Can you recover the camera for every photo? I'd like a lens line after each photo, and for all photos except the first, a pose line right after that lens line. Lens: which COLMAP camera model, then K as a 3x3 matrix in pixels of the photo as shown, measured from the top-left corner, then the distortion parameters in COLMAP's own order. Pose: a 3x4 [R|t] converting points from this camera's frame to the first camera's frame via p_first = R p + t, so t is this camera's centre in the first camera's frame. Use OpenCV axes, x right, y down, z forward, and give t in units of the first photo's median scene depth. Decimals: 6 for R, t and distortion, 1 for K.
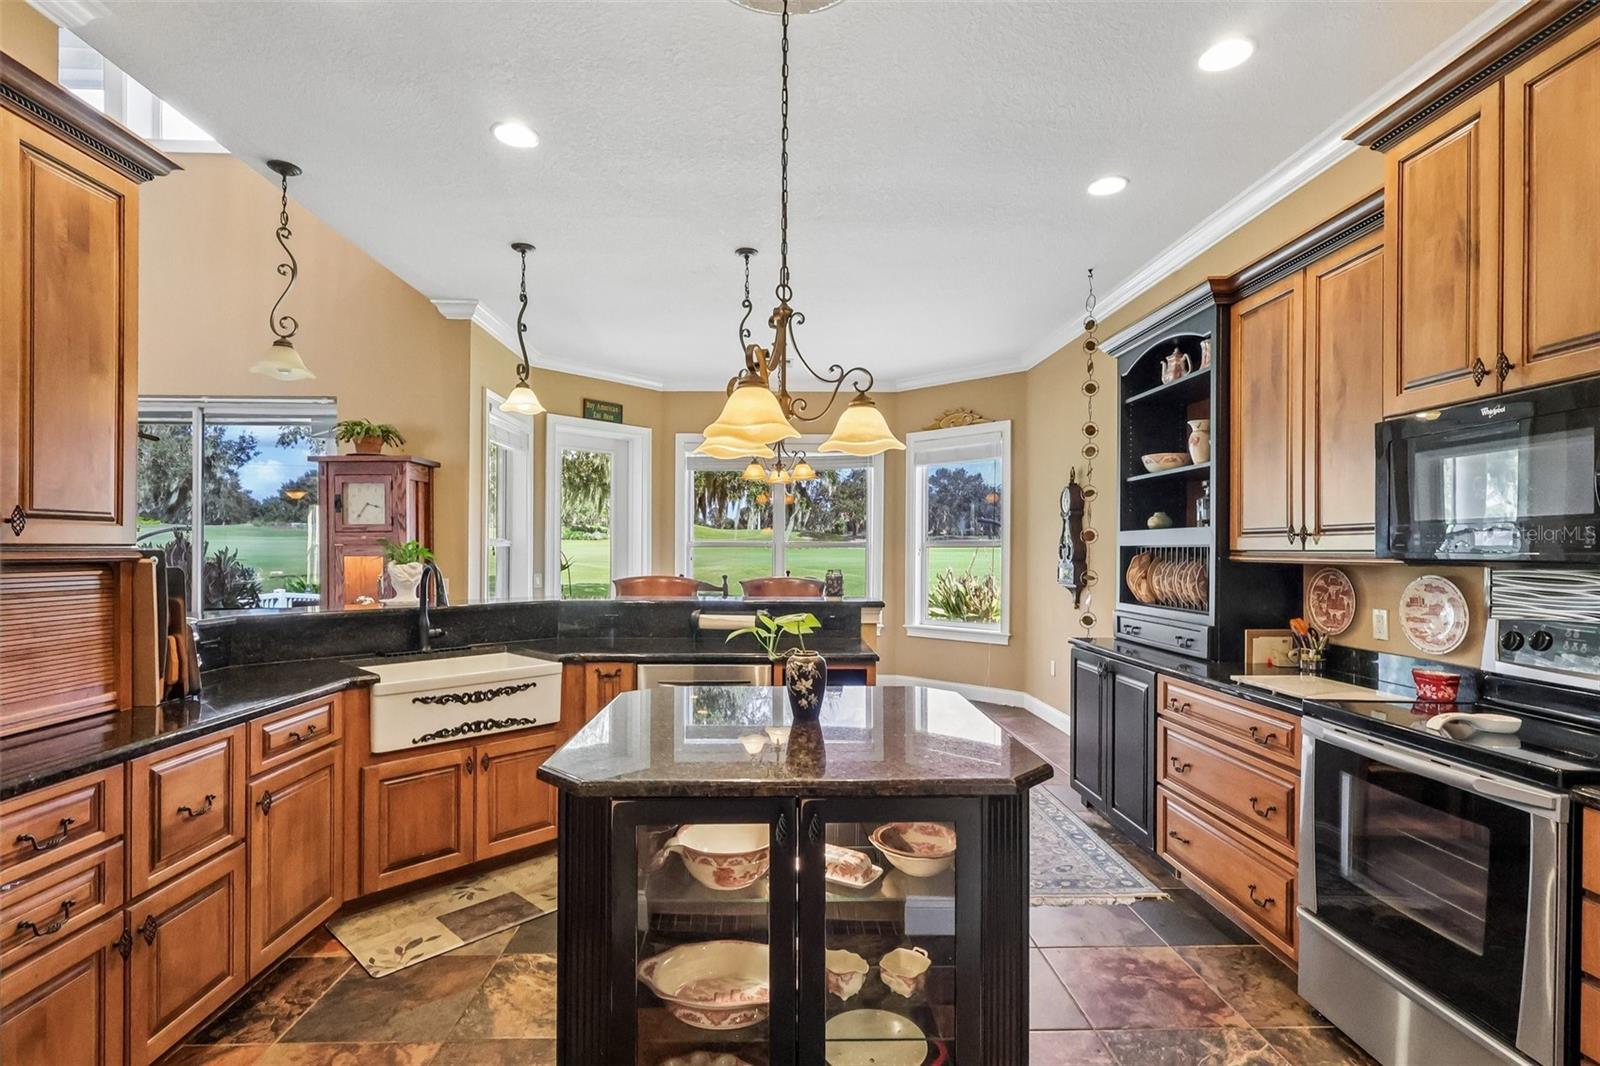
lens RADIAL K [[758.6, 0, 800.7], [0, 758.6, 547.9], [0, 0, 1]] dist [-0.003840, 0.000354]
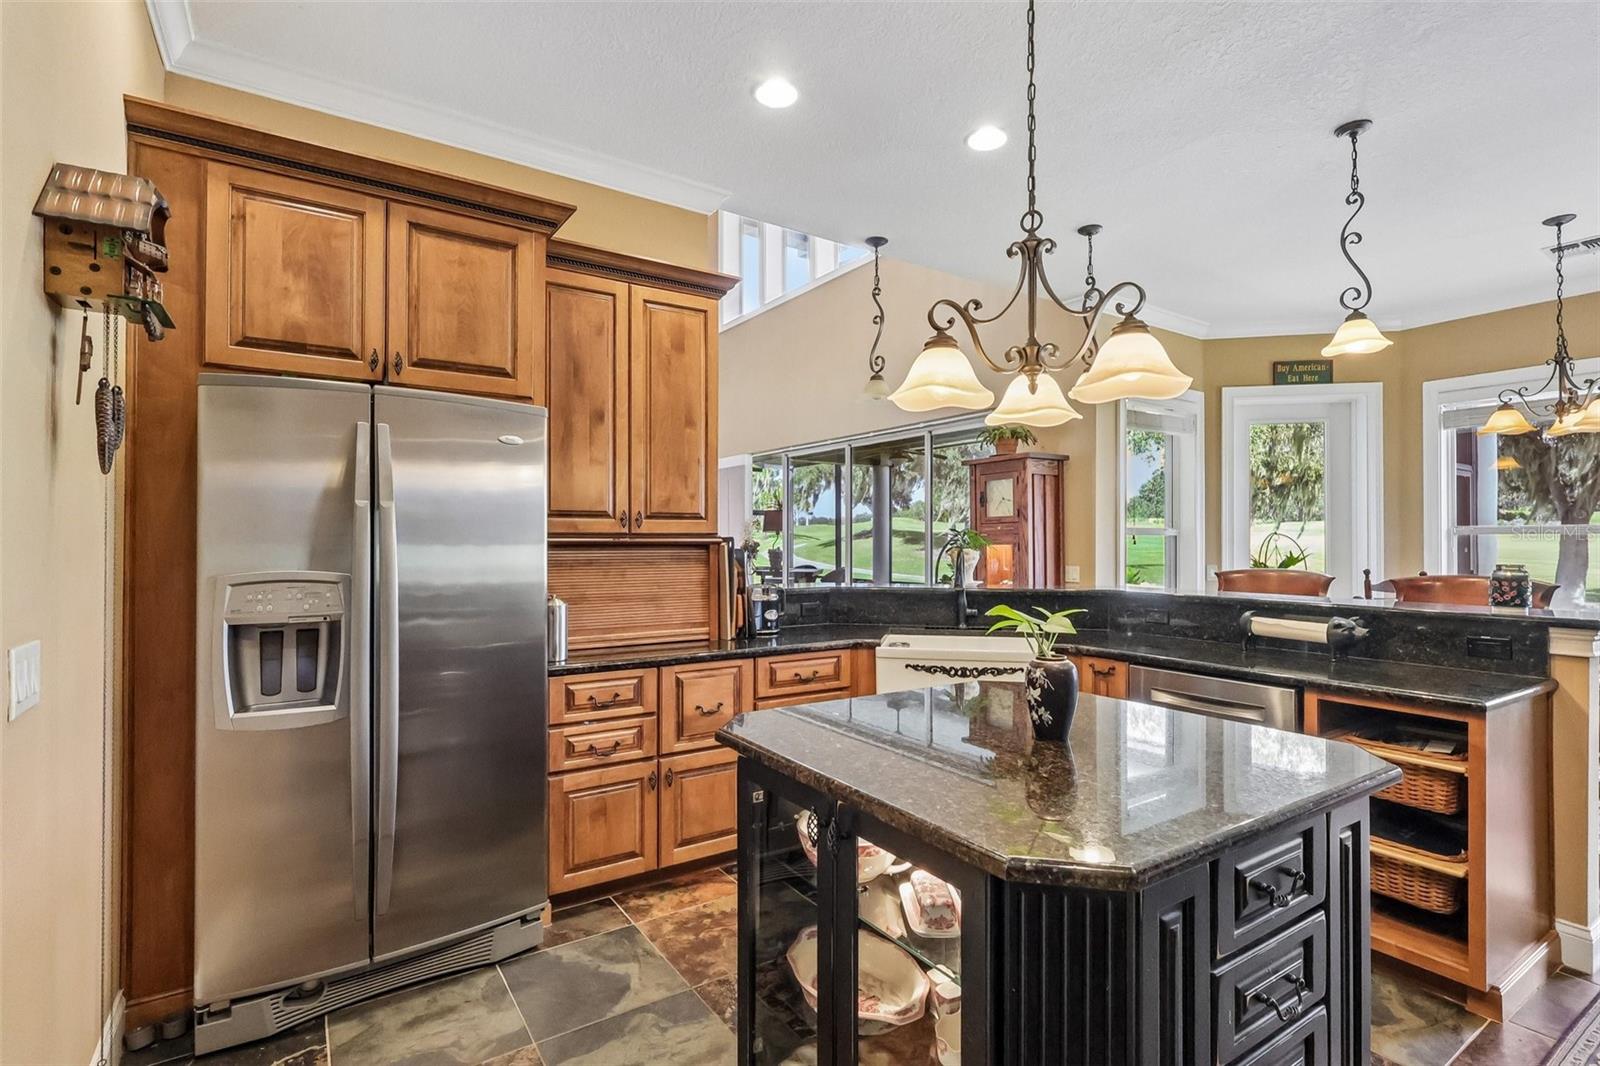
lens RADIAL K [[758.6, 0, 805.2], [0, 758.6, 533.2], [0, 0, 1]] dist [-0.003840, 0.000354]
pose [[0.530810, -0.012907, -0.847393, 0.441517], [0.004313, 0.999912, -0.012529, 0.013126], [0.847480, 0.002996, 0.530819, 0.280234]]
